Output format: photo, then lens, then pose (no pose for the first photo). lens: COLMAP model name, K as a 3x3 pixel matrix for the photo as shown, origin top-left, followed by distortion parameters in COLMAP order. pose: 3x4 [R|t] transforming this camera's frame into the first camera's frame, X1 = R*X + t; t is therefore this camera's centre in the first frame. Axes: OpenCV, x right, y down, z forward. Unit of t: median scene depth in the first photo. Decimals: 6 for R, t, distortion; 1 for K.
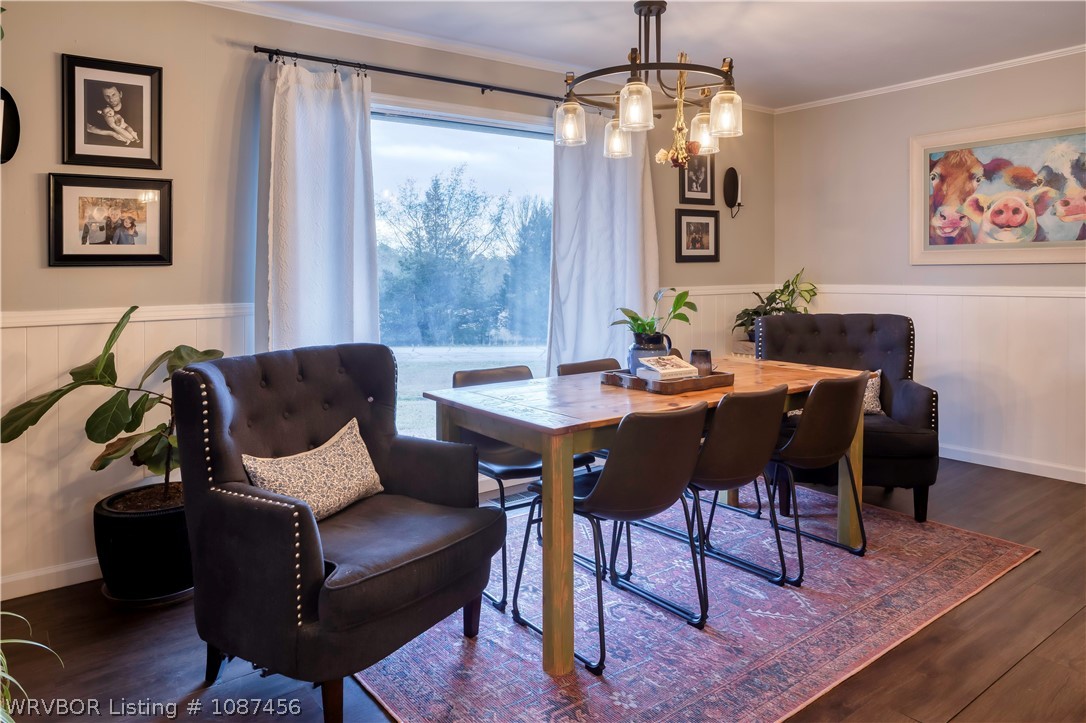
lens RADIAL K [[698.4, 0, 520.3], [0, 698.4, 314.8], [0, 0, 1]] dist [-0.023613, 0.000396]
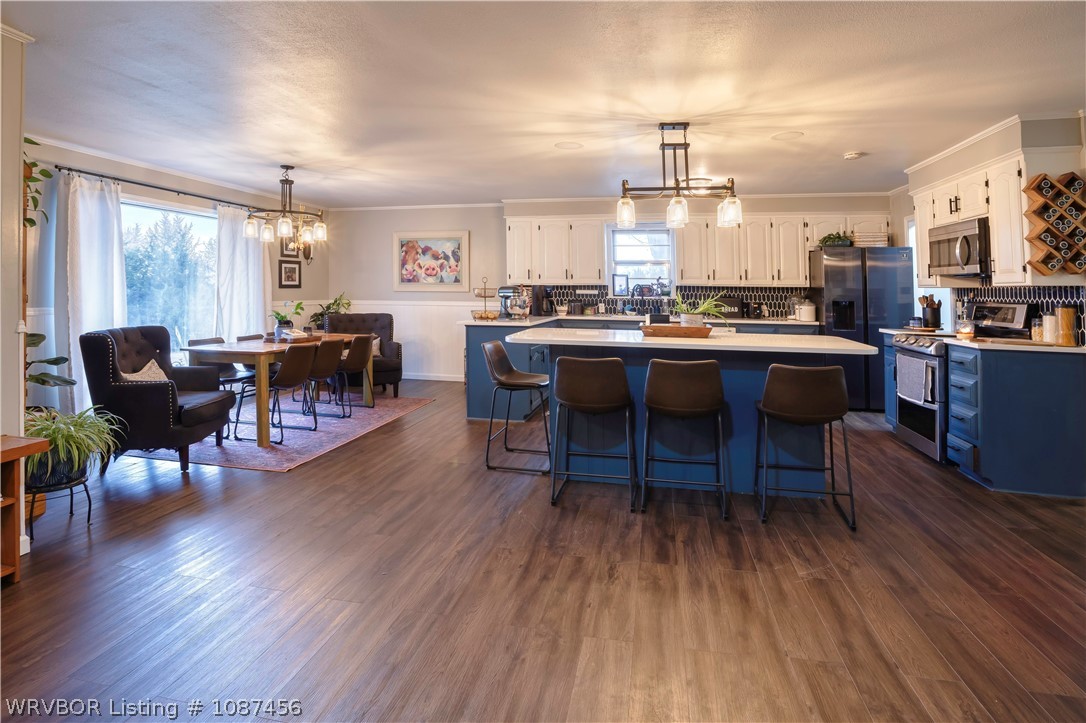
lens RADIAL K [[558.6, 0, 543.1], [0, 558.6, 282.8], [0, 0, 1]] dist [-0.046521, 0.010406]
pose [[0.731359, 0.024818, 0.681542, -0.331280], [0.029769, 0.997224, -0.068257, 0.040776], [-0.681343, 0.070209, 0.728589, -0.694756]]
